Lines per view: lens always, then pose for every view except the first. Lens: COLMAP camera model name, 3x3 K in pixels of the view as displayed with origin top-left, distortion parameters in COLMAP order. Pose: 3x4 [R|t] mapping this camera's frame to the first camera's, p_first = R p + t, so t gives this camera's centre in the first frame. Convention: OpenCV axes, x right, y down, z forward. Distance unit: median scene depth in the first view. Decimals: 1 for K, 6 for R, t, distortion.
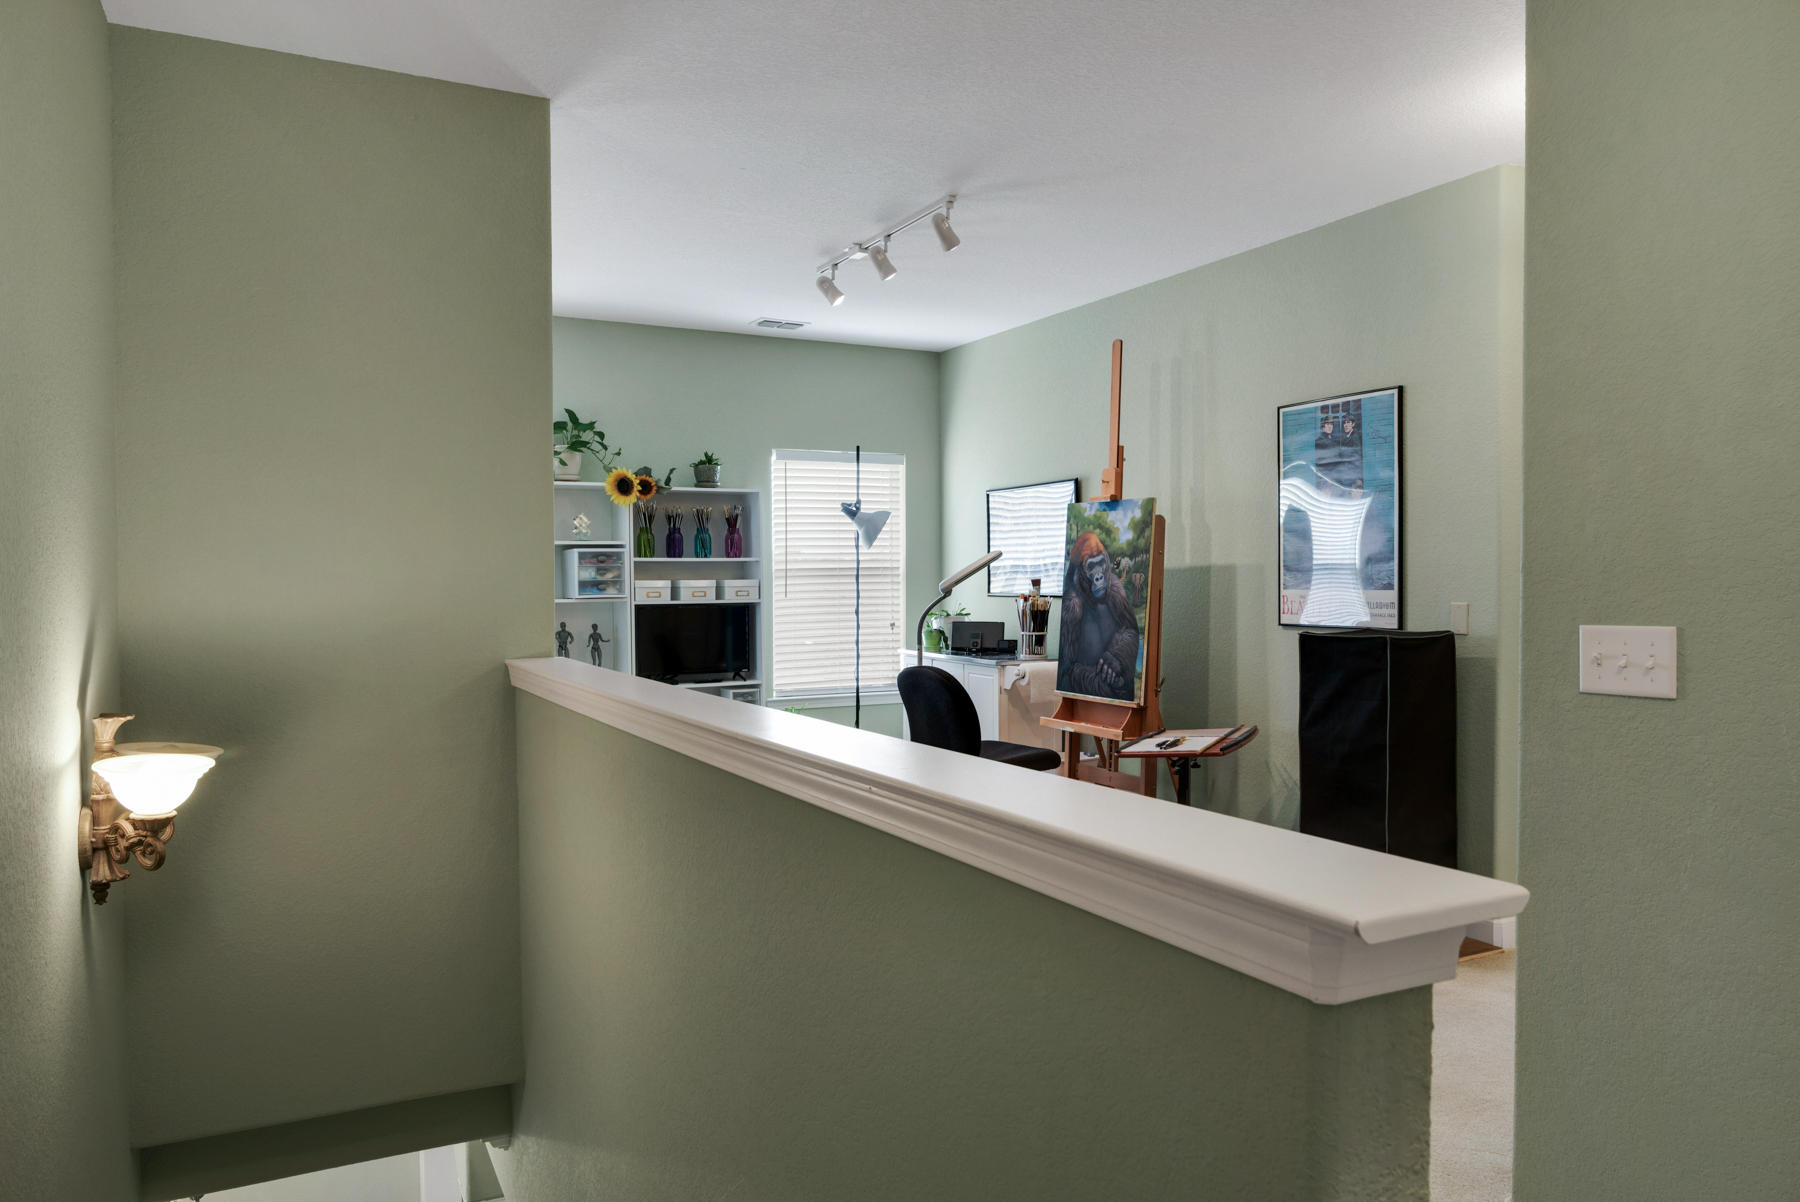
lens RADIAL K [[1247.1, 0, 905.6], [0, 1247.1, 593.9], [0, 0, 1]] dist [-0.001540, -0.000669]
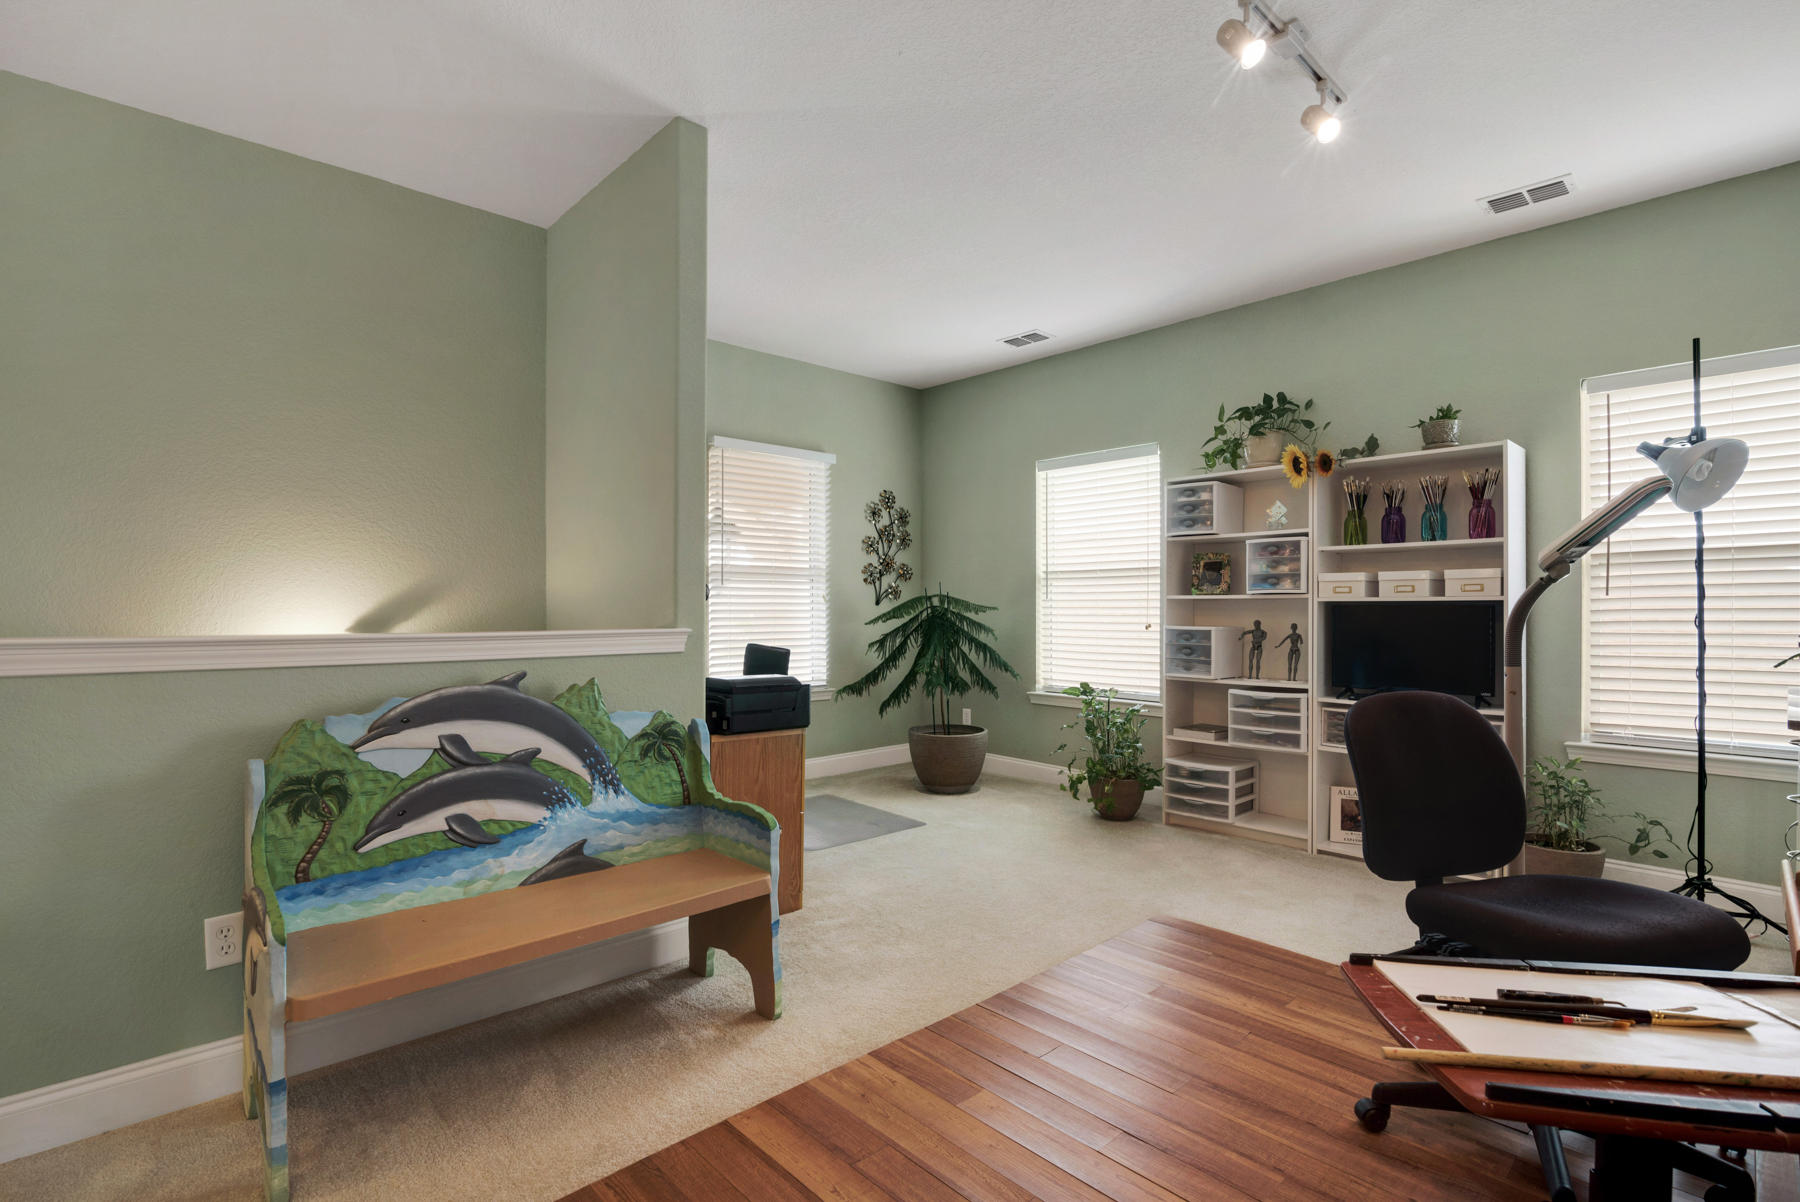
lens RADIAL K [[855.4, 0, 911.3], [0, 855.4, 613.1], [0, 0, 1]] dist [-0.022395, 0.000720]
pose [[0.263684, 0.011217, -0.964544, 0.283096], [-0.017121, 0.999829, 0.006947, 0.017882], [0.964457, 0.014682, 0.263832, 0.600694]]
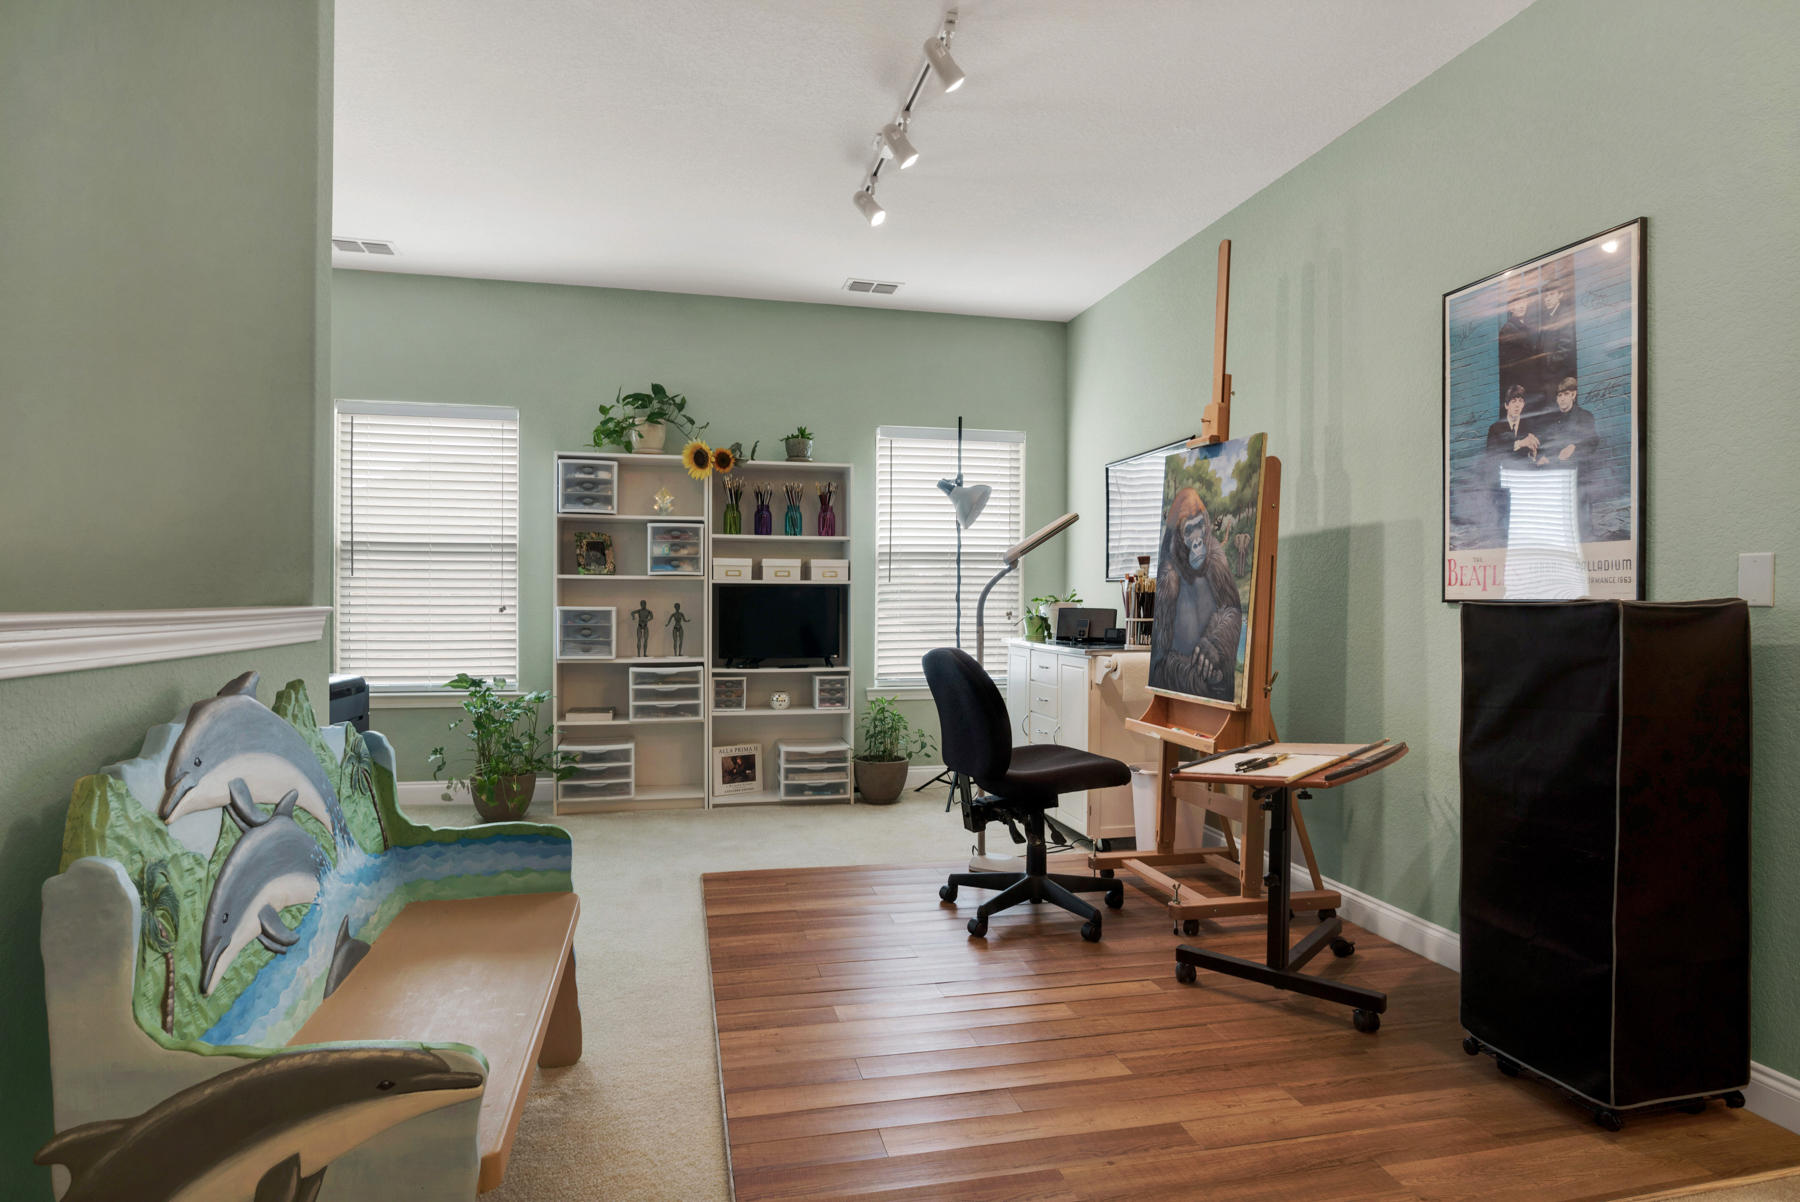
lens RADIAL K [[987.9, 0, 900.0], [0, 987.9, 601.0], [0, 0, 1]] dist [-0.013382, 0.000732]
pose [[0.967022, 0.011517, -0.254431, 0.119340], [-0.014545, 0.999844, -0.010023, 0.028881], [0.254276, 0.013393, 0.967039, 0.316721]]
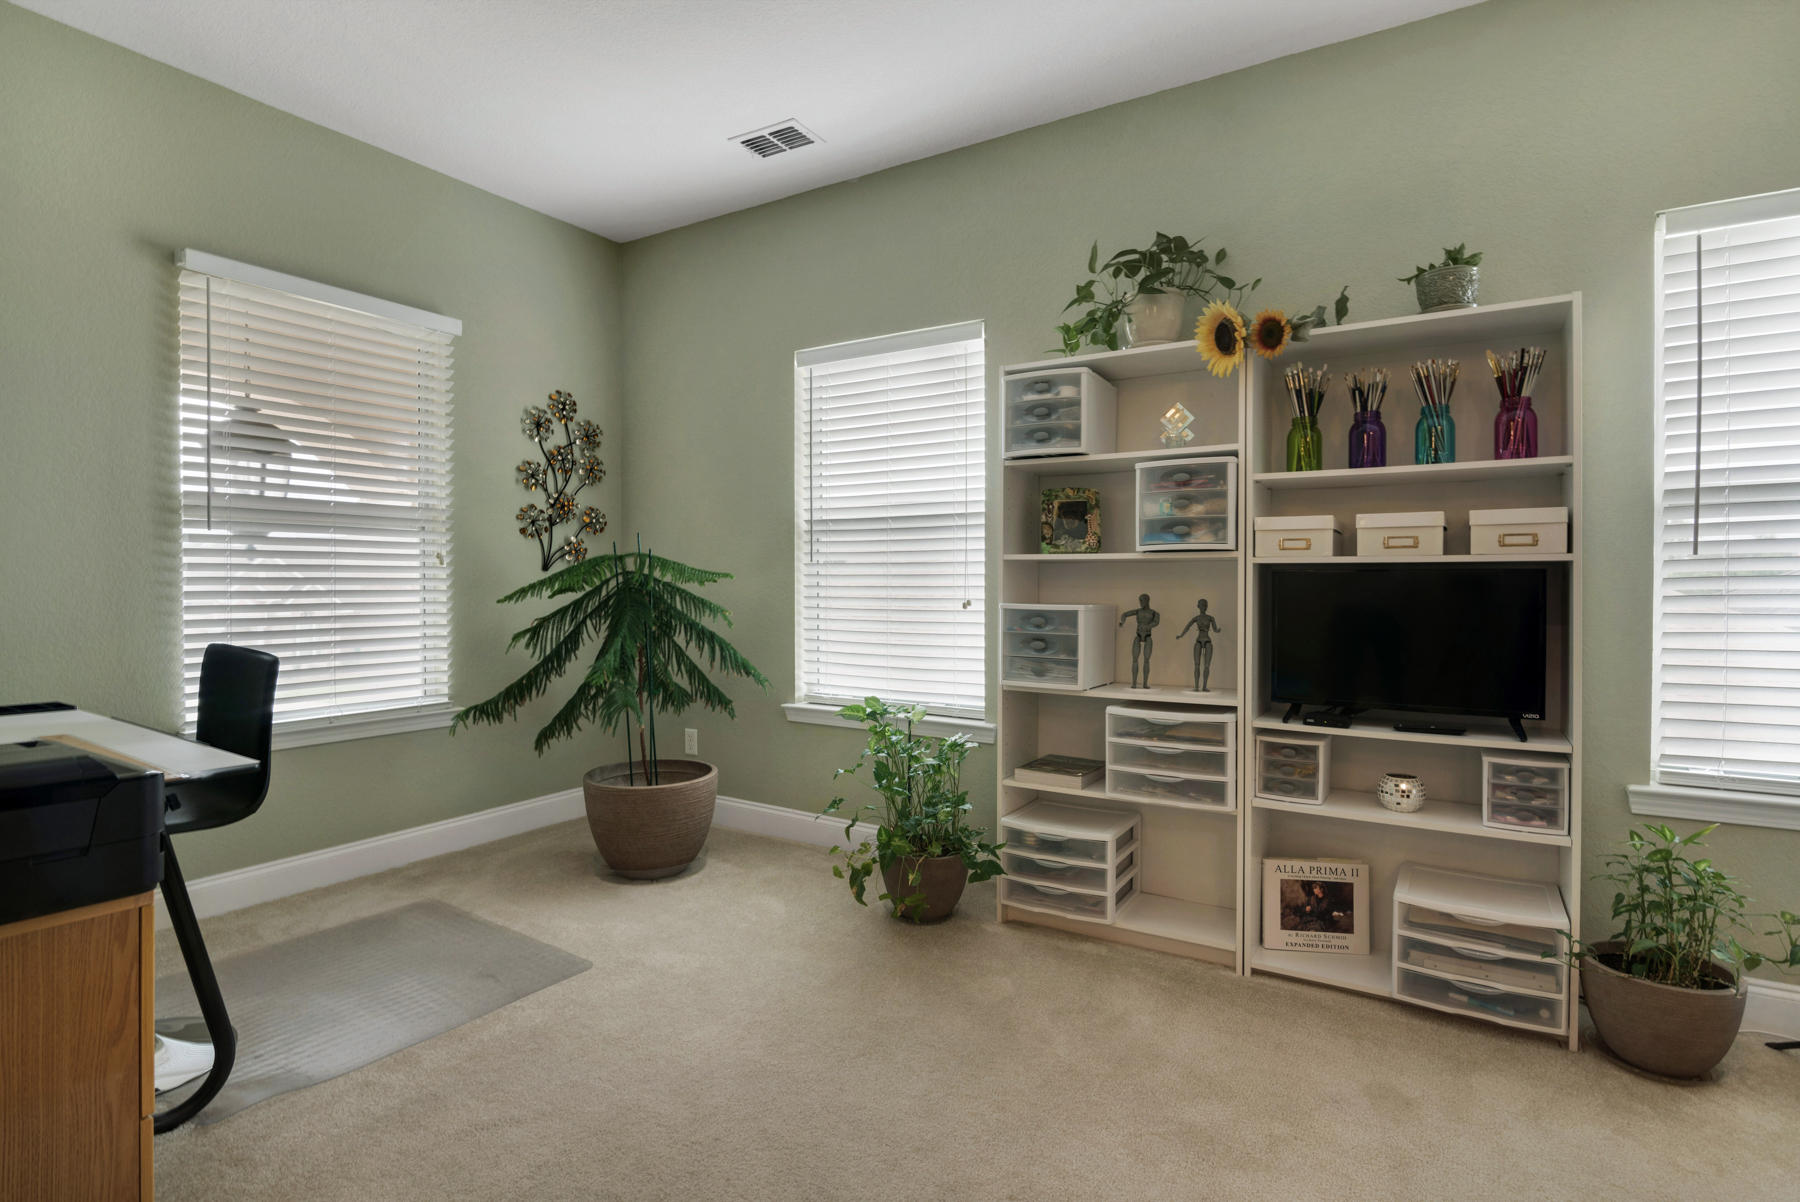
lens RADIAL K [[873.9, 0, 918.8], [0, 873.9, 590.6], [0, 0, 1]] dist [-0.001761, -0.000632]
pose [[0.518491, 0.016606, -0.854922, 0.023663], [-0.018566, 0.999794, 0.008161, 0.020258], [0.854881, 0.011641, 0.518693, 0.718989]]
